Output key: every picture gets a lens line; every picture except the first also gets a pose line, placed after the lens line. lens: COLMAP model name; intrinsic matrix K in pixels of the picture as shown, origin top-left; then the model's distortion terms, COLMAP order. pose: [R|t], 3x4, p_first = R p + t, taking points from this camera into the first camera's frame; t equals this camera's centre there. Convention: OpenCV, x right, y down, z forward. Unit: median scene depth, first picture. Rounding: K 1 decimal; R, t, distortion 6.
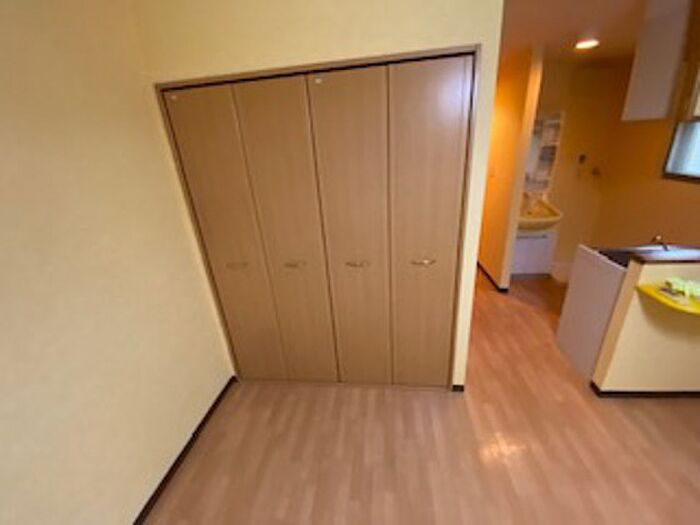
lens RADIAL K [[280.1, 0, 351.7], [0, 280.1, 264.2], [0, 0, 1]] dist [0.000755, -0.007116]
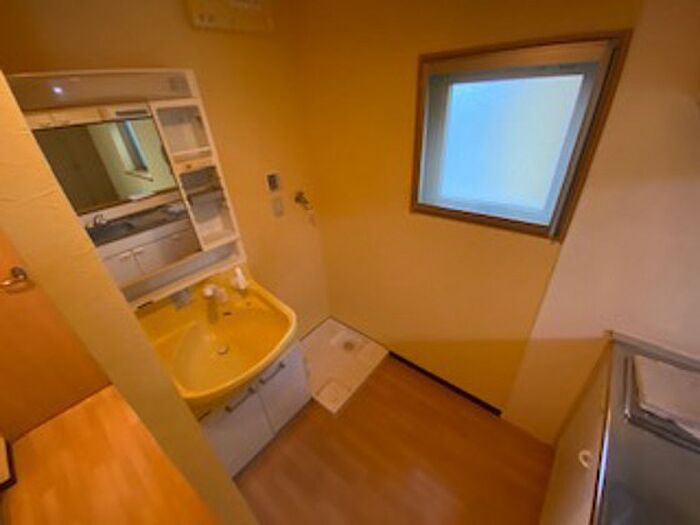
lens RADIAL K [[285.4, 0, 350.0], [0, 285.4, 262.5], [0, 0, 1]] dist [0.025767, -0.021849]
pose [[0.532468, -0.392880, 0.749749, 0.670457], [0.345134, 0.909553, 0.231507, -0.458946], [-0.772891, 0.135494, 0.619904, 0.870115]]
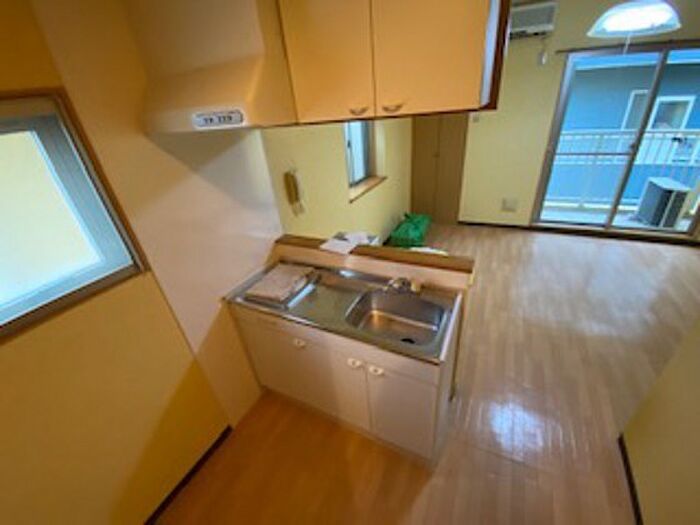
lens RADIAL K [[285.4, 0, 350.0], [0, 285.4, 262.5], [0, 0, 1]] dist [0.025767, -0.021849]
pose [[-0.923299, -0.020420, 0.383538, 0.695746], [0.288964, 0.620898, 0.728688, -0.543897], [-0.253017, 0.783626, -0.567374, 1.091816]]
